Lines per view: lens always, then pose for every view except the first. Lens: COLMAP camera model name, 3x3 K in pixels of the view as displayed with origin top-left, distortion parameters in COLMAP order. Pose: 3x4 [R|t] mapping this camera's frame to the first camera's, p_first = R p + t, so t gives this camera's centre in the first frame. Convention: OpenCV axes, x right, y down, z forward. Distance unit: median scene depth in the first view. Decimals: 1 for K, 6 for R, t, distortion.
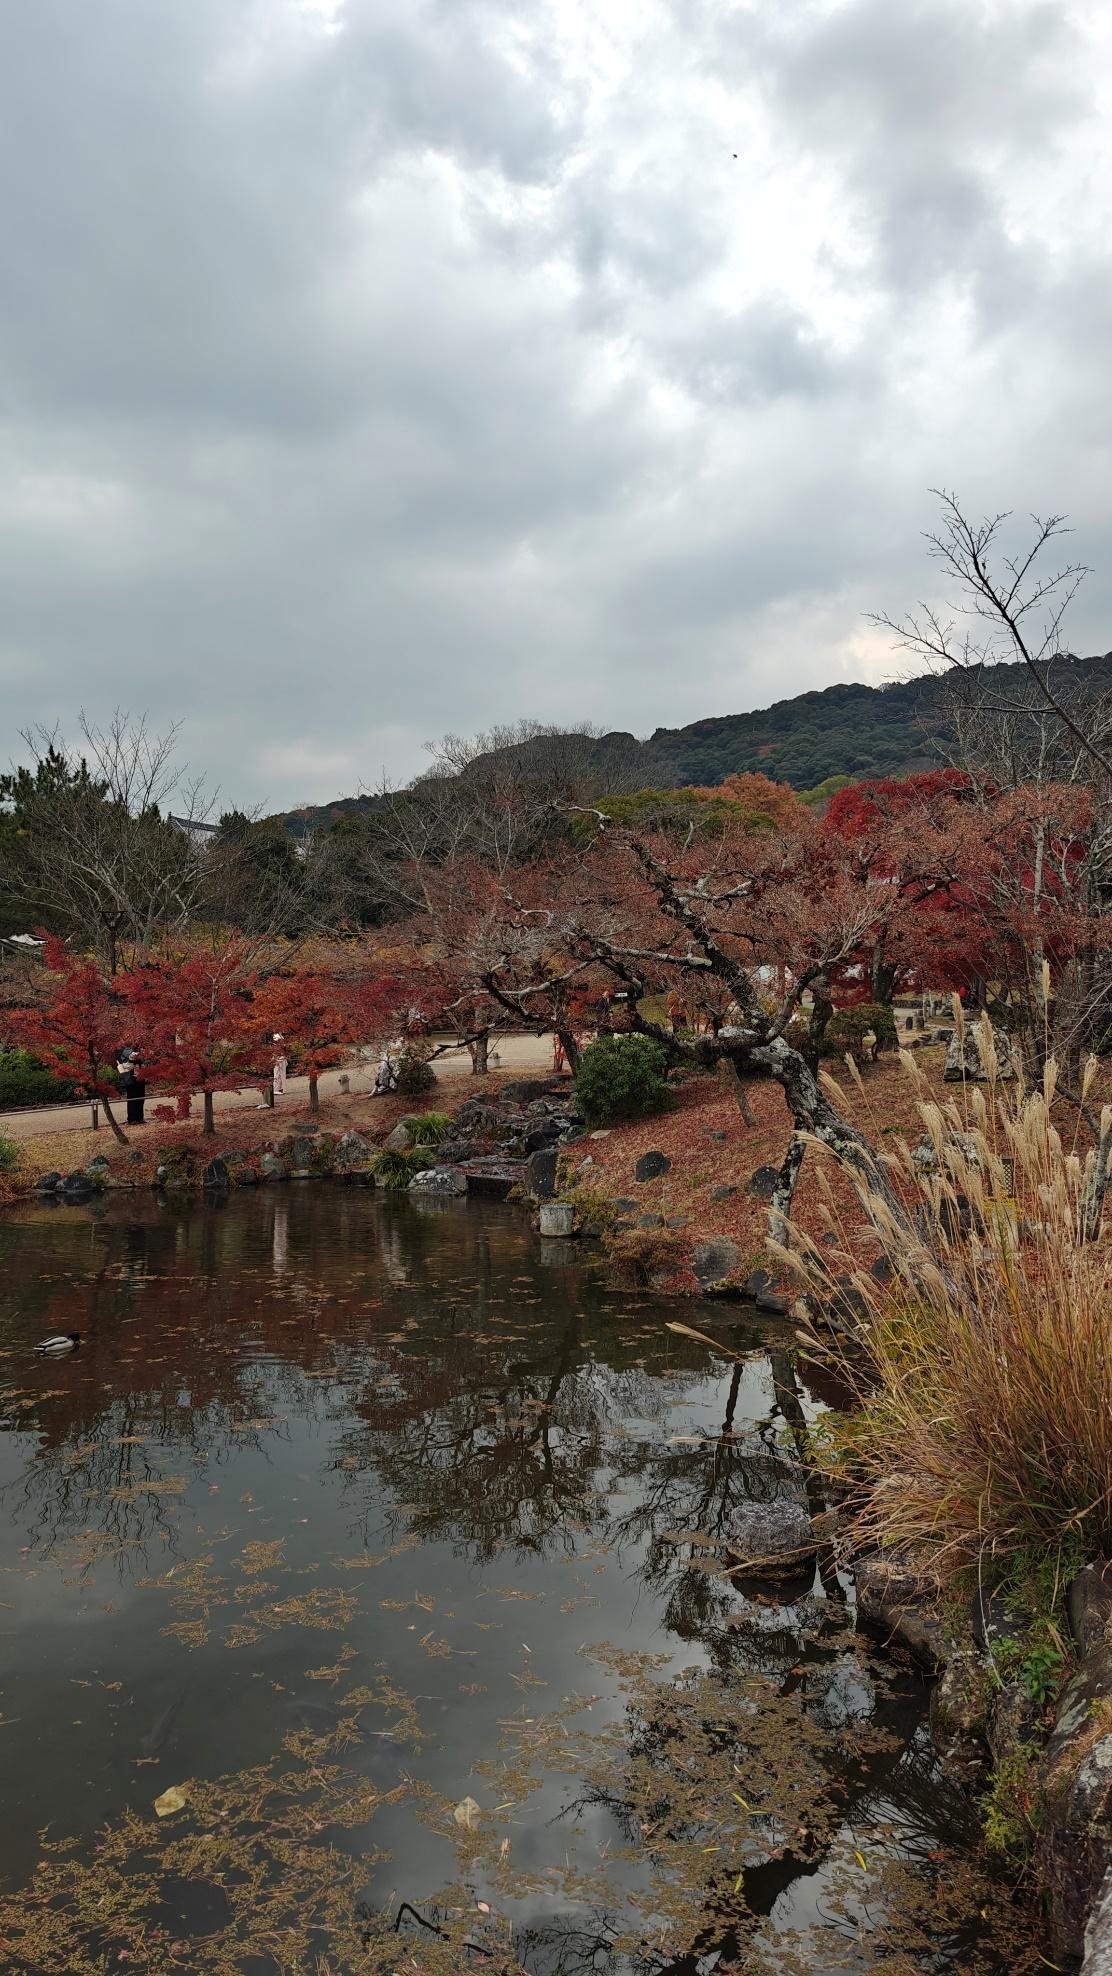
lens RADIAL K [[1367.7, 0, 559.7], [0, 1367.7, 995.8], [0, 0, 1]] dist [0.044475, -0.049735]
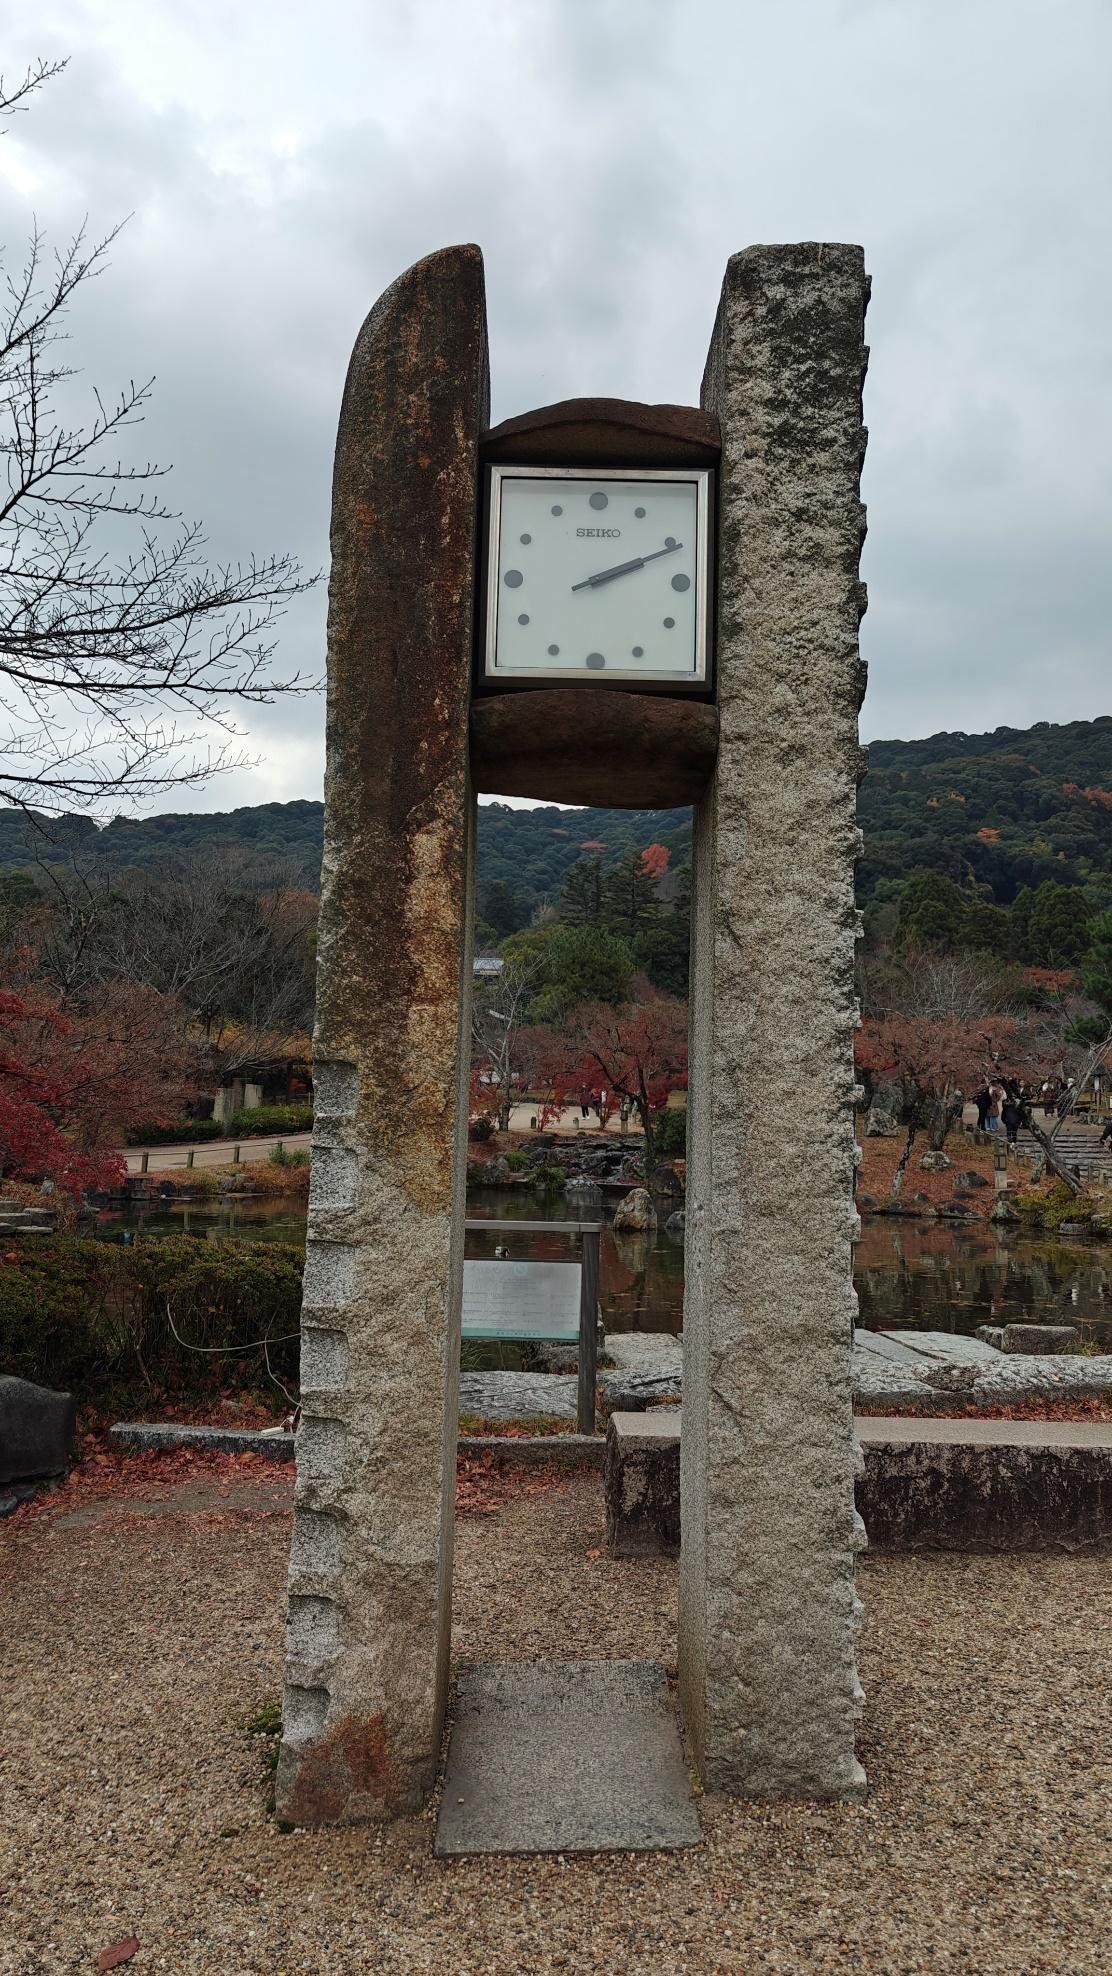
lens RADIAL K [[1367.7, 0, 565.7], [0, 1367.7, 987.0], [0, 0, 1]] dist [0.044475, -0.049735]
pose [[0.904093, 0.085604, 0.418674, -0.042960], [-0.051848, 0.994466, -0.091371, 0.002014], [-0.424179, 0.060900, 0.903528, -0.030159]]
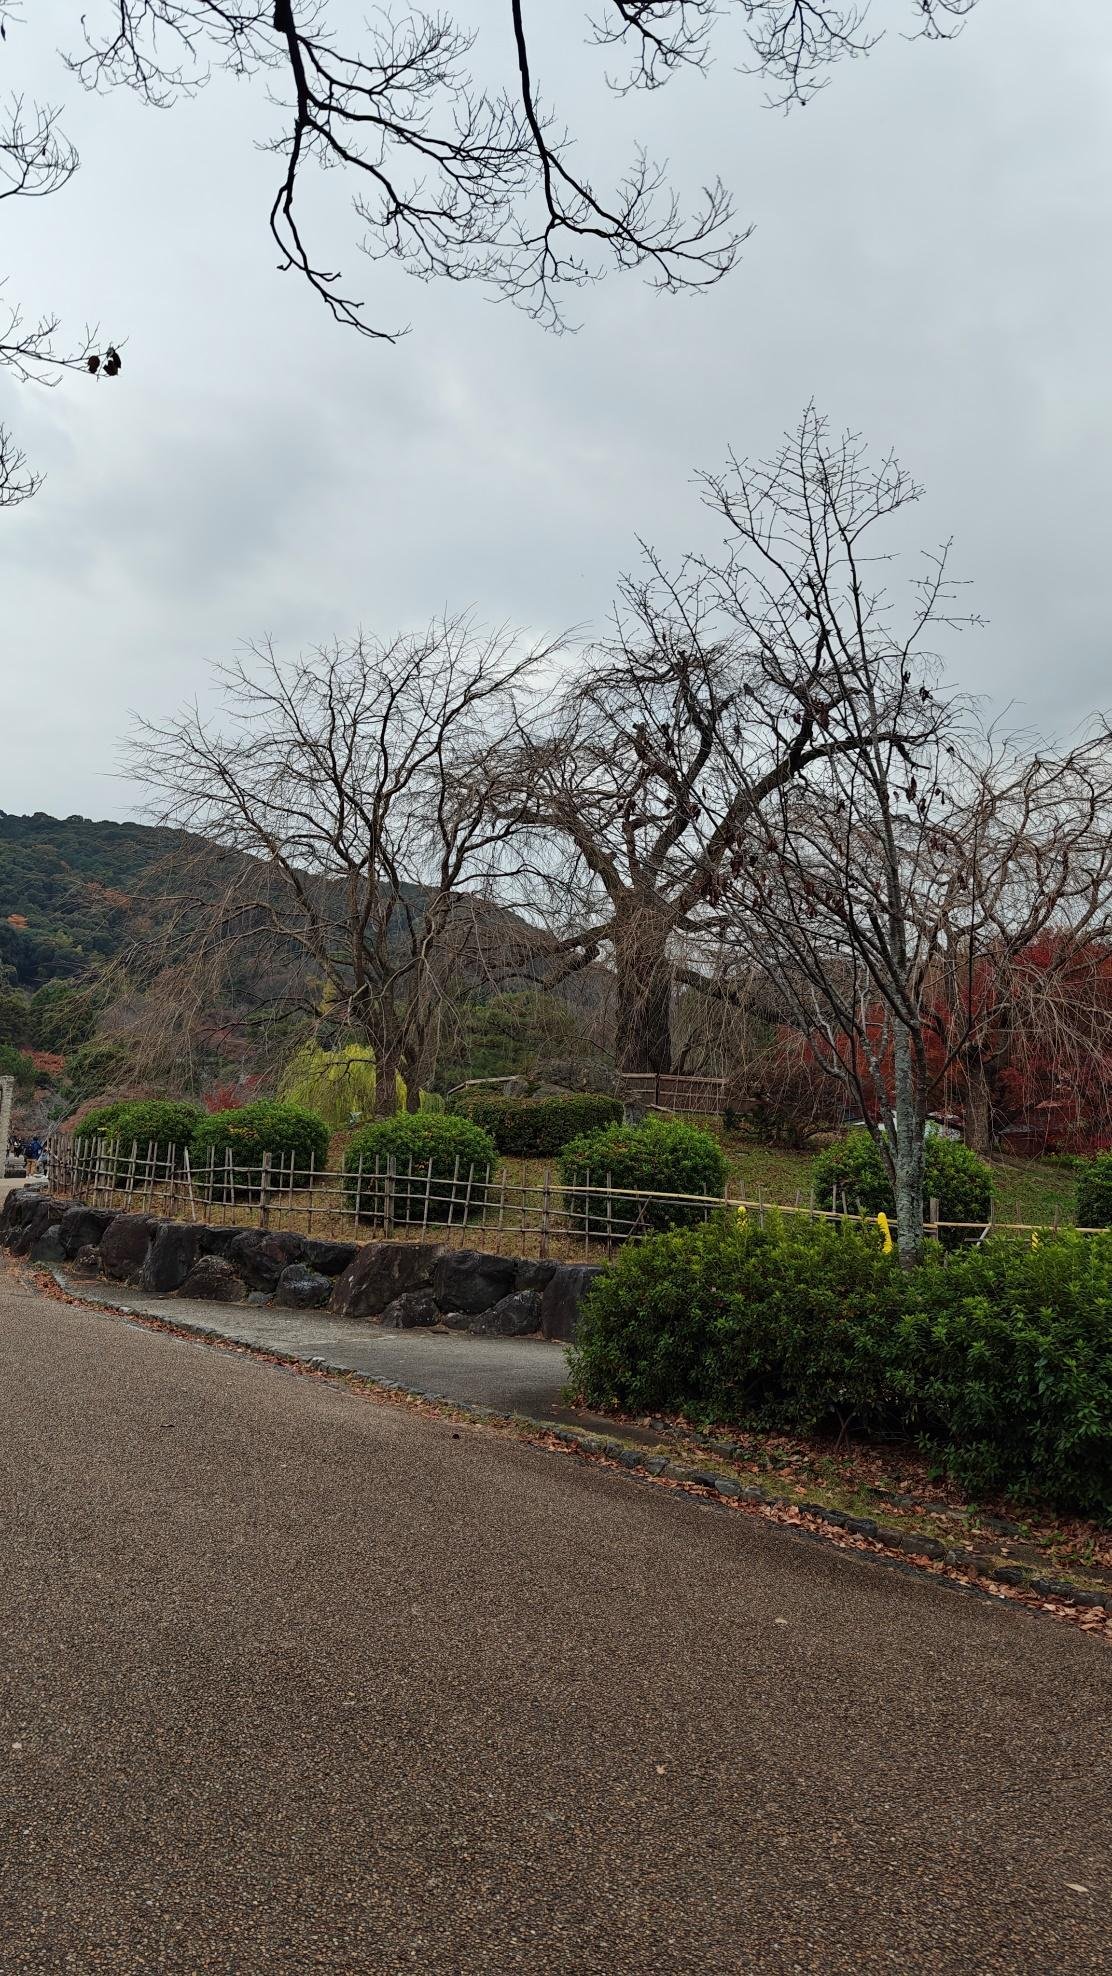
lens RADIAL K [[1367.7, 0, 555.5], [0, 1367.7, 989.7], [0, 0, 1]] dist [0.044475, -0.049735]
pose [[0.429917, 0.178640, 0.885019, -0.126522], [-0.057761, 0.983664, -0.170493, 0.006438], [-0.901019, 0.022178, 0.433212, -0.119374]]
